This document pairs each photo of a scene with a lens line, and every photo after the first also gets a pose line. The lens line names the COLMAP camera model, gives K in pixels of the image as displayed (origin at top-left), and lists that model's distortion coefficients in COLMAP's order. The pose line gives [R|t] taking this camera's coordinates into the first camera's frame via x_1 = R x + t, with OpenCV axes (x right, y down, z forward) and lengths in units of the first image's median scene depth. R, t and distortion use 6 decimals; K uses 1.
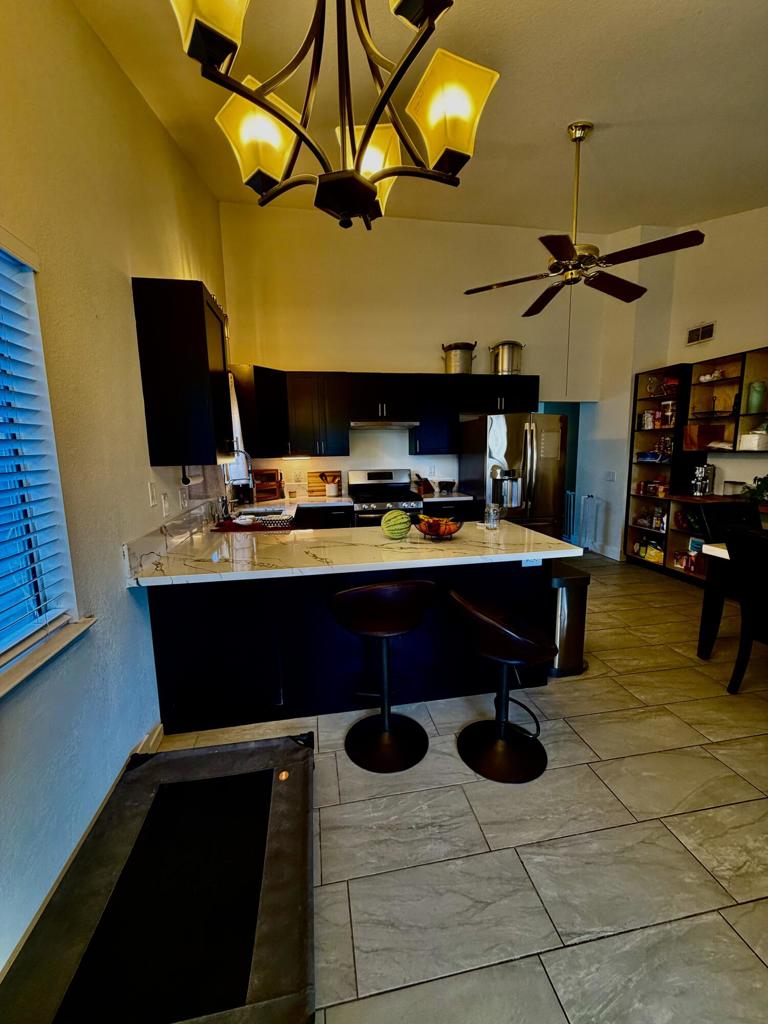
lens RADIAL K [[407.2, 0, 383.2], [0, 407.2, 507.5], [0, 0, 1]] dist [0.001096, 0.000125]
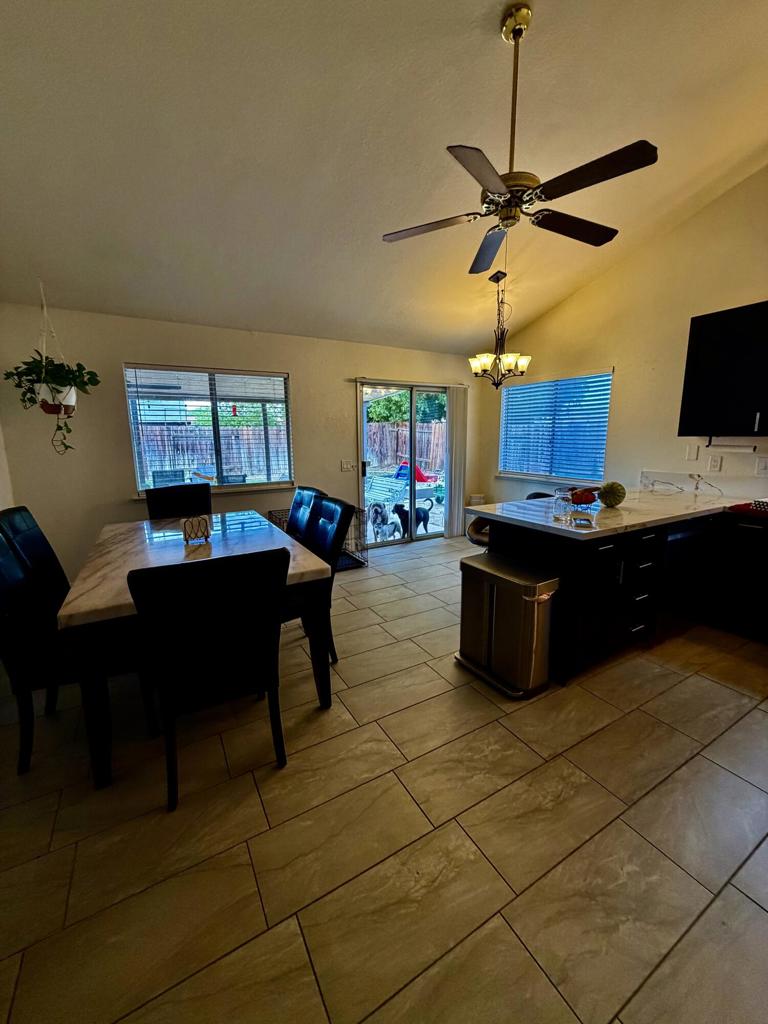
lens RADIAL K [[407.2, 0, 383.2], [0, 407.2, 507.5], [0, 0, 1]] dist [0.001096, 0.000125]
pose [[-0.939801, 0.086078, -0.330704, 0.827577], [-0.019622, 0.952565, 0.303703, -0.211740], [0.341159, 0.291909, -0.893532, 1.480905]]
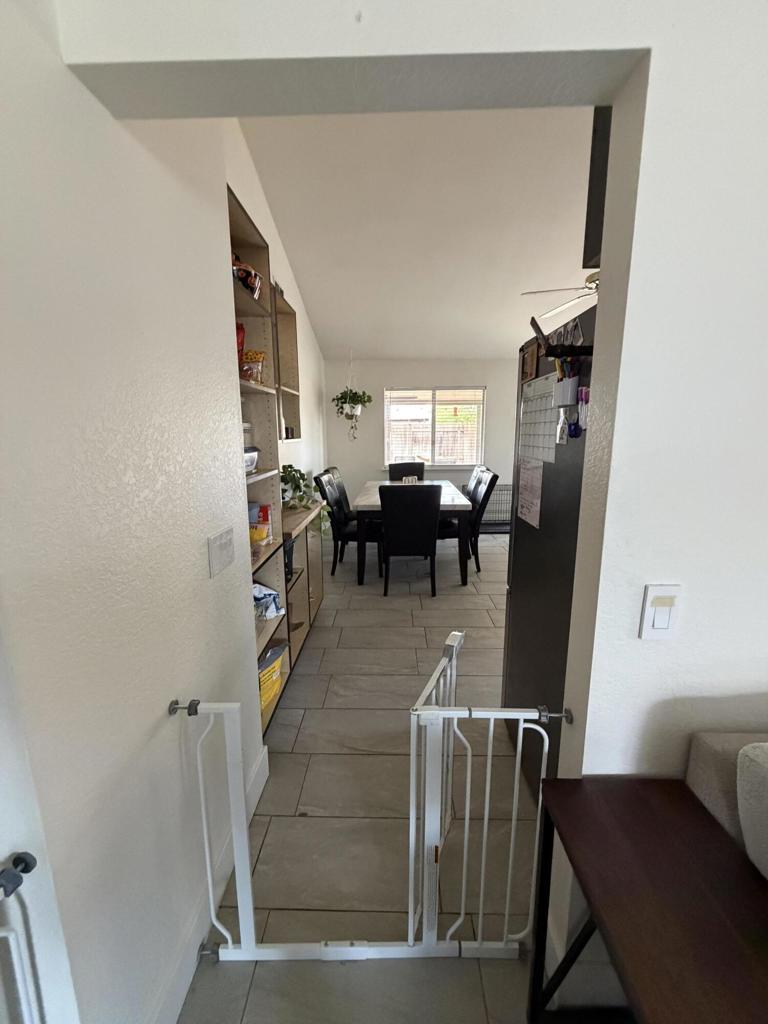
lens RADIAL K [[407.2, 0, 383.2], [0, 407.2, 507.5], [0, 0, 1]] dist [0.001096, 0.000125]
pose [[-0.980071, -0.014231, 0.198137, 0.717294], [0.048437, 0.950205, 0.307837, -0.294889], [-0.192652, 0.311299, -0.930580, 2.062792]]
